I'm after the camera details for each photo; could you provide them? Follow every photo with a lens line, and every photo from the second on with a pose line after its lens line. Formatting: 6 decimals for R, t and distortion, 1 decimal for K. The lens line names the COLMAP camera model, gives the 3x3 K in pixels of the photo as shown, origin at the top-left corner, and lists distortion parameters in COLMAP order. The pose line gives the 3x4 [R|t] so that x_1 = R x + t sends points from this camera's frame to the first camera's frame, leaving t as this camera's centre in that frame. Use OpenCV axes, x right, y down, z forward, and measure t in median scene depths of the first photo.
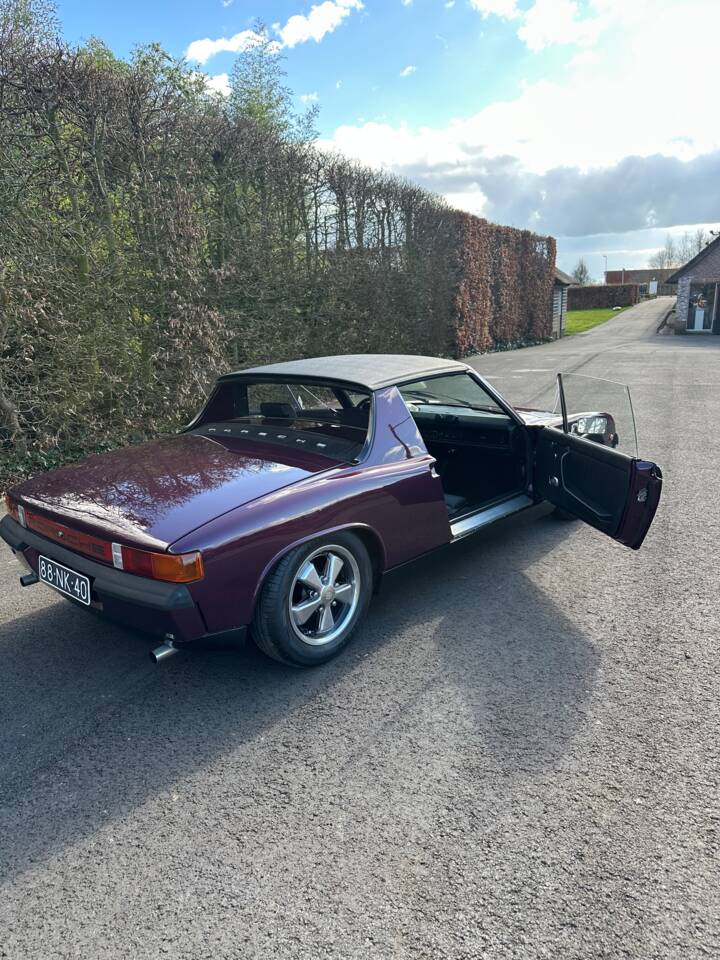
lens RADIAL K [[671.3, 0, 364.6], [0, 671.3, 487.7], [0, 0, 1]] dist [0.042788, -0.057836]
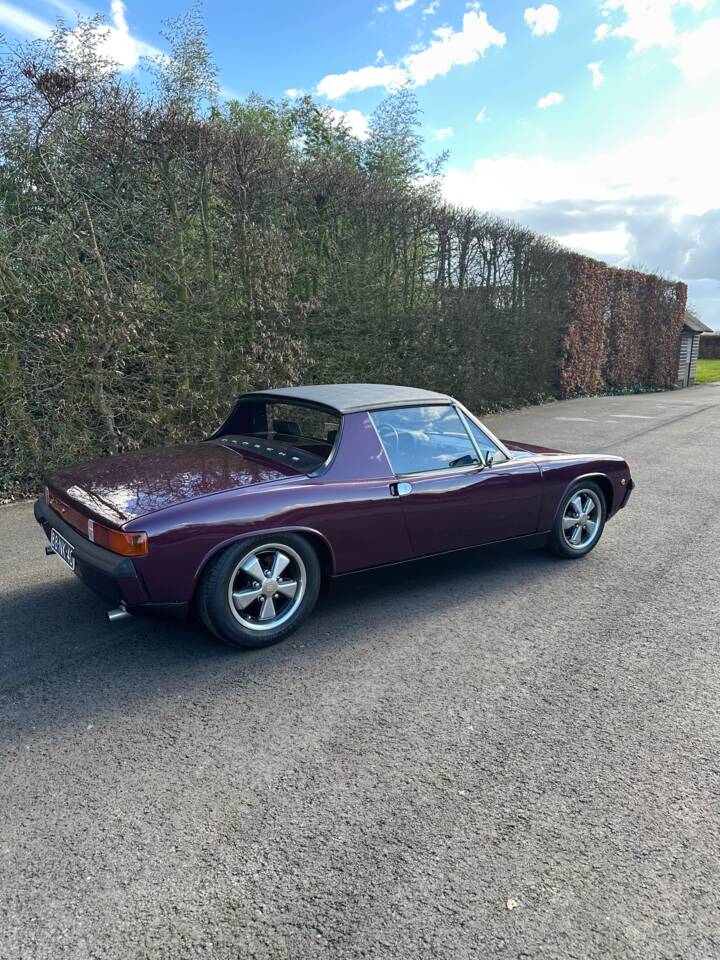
lens RADIAL K [[671.3, 0, 360.4], [0, 671.3, 487.4], [0, 0, 1]] dist [0.042788, -0.057836]
pose [[0.978601, 0.091266, -0.184420, 0.205249], [-0.099890, 0.994272, -0.038007, 0.013002], [0.179895, 0.055615, 0.982112, -0.073586]]
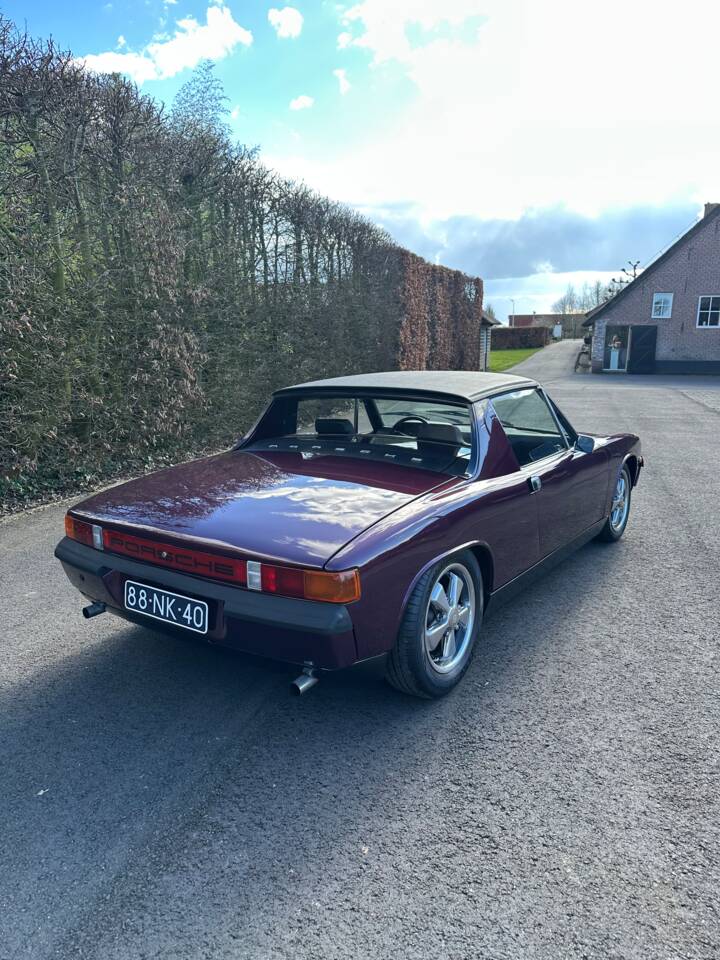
lens RADIAL K [[671.3, 0, 355.7], [0, 671.3, 493.3], [0, 0, 1]] dist [0.042788, -0.057836]
pose [[0.993243, -0.001941, 0.116033, -0.208787], [0.007123, 0.998994, -0.044263, 0.020100], [-0.115831, 0.044791, 0.992259, 0.061594]]
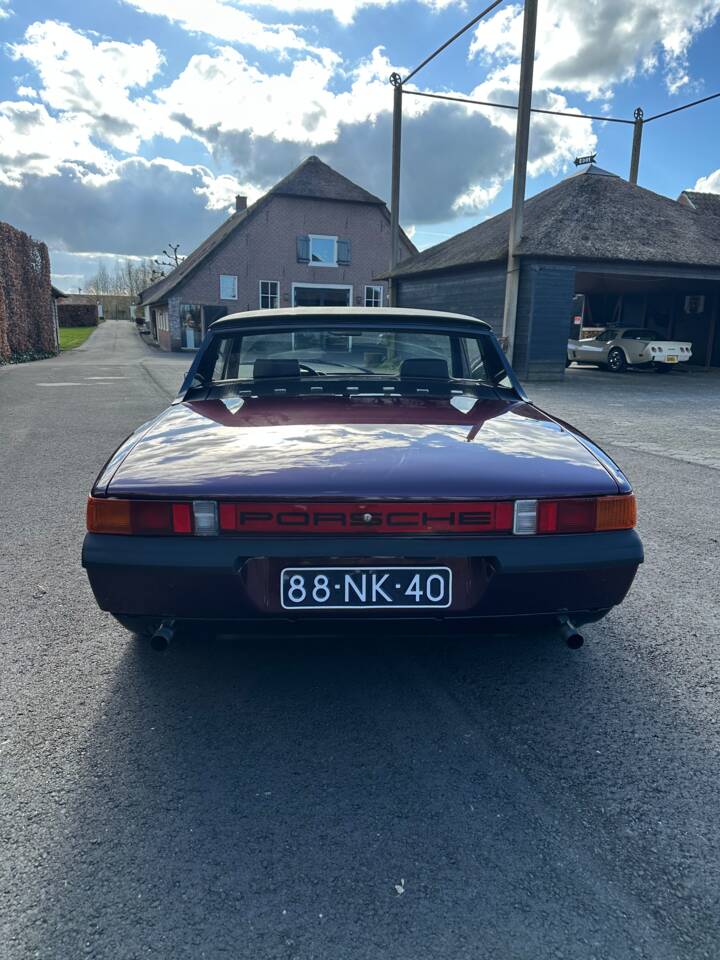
lens RADIAL K [[671.3, 0, 354.0], [0, 671.3, 481.9], [0, 0, 1]] dist [0.042788, -0.057836]
pose [[0.717341, -0.113598, 0.687399, -0.617308], [0.142996, 0.989620, 0.014317, 0.016753], [-0.681890, 0.088025, 0.726139, 0.371499]]
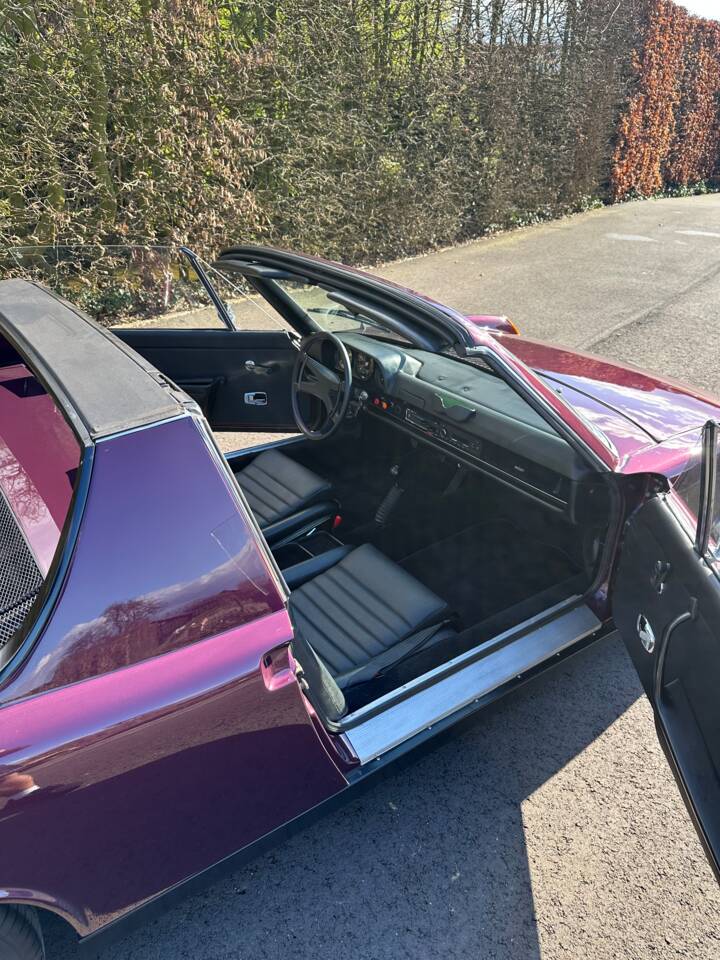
lens RADIAL K [[671.3, 0, 375.9], [0, 671.3, 491.2], [0, 0, 1]] dist [0.042788, -0.057836]
pose [[0.978734, 0.147574, -0.142483, 0.154146], [-0.108857, 0.962366, 0.249001, -0.170724], [0.173866, -0.228196, 0.957965, 0.561237]]
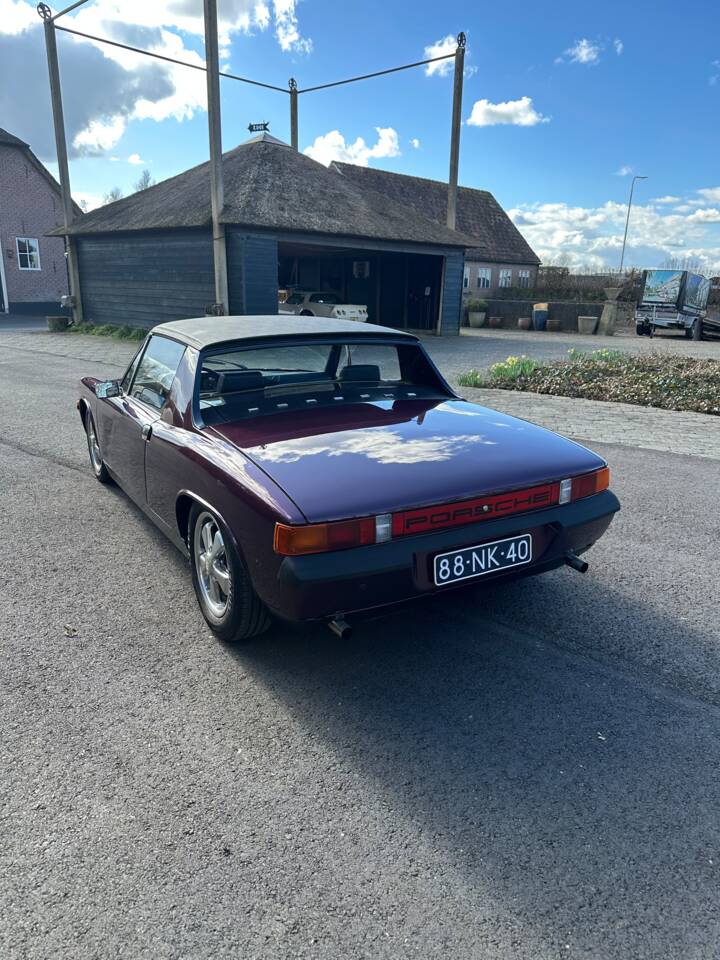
lens RADIAL K [[671.3, 0, 361.3], [0, 671.3, 486.9], [0, 0, 1]] dist [0.042788, -0.057836]
pose [[0.292909, -0.236964, 0.926311, -0.897570], [0.223032, 0.959010, 0.174803, -0.101277], [-0.929764, 0.155396, 0.333753, 0.587158]]
